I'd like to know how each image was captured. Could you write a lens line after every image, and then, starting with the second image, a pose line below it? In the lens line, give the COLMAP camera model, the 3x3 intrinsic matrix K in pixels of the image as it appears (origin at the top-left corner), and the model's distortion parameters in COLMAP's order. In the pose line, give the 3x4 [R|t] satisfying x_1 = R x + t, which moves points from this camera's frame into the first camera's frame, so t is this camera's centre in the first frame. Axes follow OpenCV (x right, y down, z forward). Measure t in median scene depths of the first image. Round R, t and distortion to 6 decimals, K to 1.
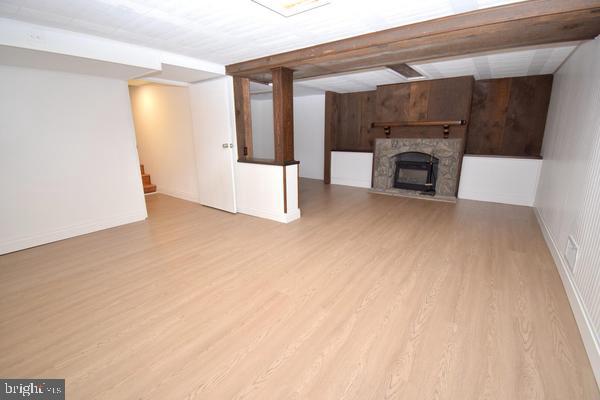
lens RADIAL K [[271.1, 0, 298.9], [0, 271.1, 199.1], [0, 0, 1]] dist [0.000379, -0.001206]
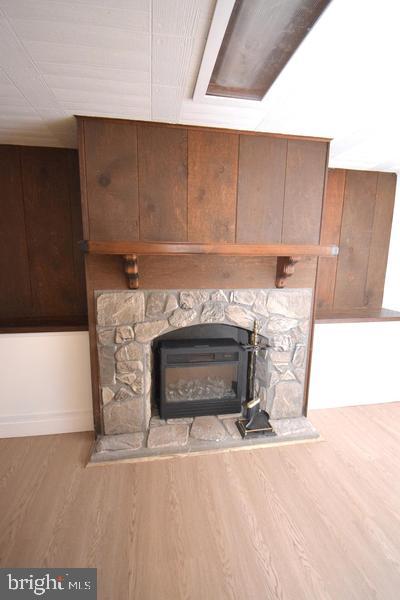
lens RADIAL K [[271.1, 0, 200.5], [0, 271.1, 300.9], [0, 0, 1]] dist [0.000379, -0.001206]
pose [[0.691298, -0.102682, 0.715237, 0.159825], [0.154018, 0.988043, -0.007015, -0.211681], [-0.705965, 0.115009, 0.698847, 0.771562]]
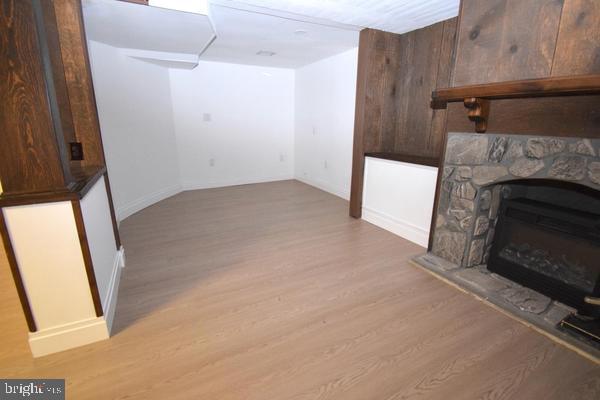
lens RADIAL K [[284.3, 0, 301.2], [0, 284.3, 200.9], [0, 0, 1]] dist [-0.004288, -0.009177]
pose [[0.901599, 0.129934, -0.412596, 0.304671], [-0.117549, 0.991522, 0.055382, -0.139672], [0.416294, -0.001432, 0.909229, 0.610582]]
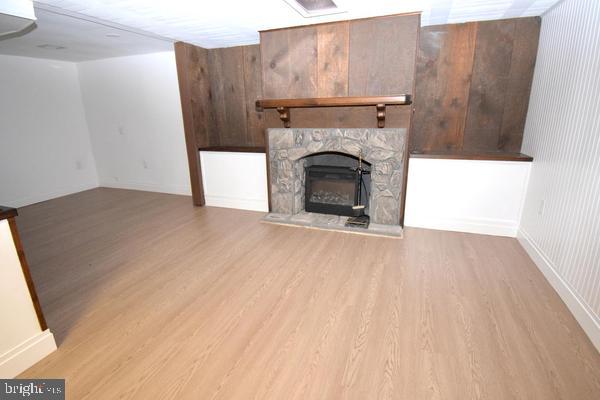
lens RADIAL K [[304.6, 0, 298.9], [0, 304.6, 202.5], [0, 0, 1]] dist [0.000949, -0.002538]
pose [[0.962925, -0.084131, 0.256315, 0.189030], [0.073409, 0.995990, 0.051133, -0.108050], [-0.259589, -0.030421, 0.965240, 0.402462]]
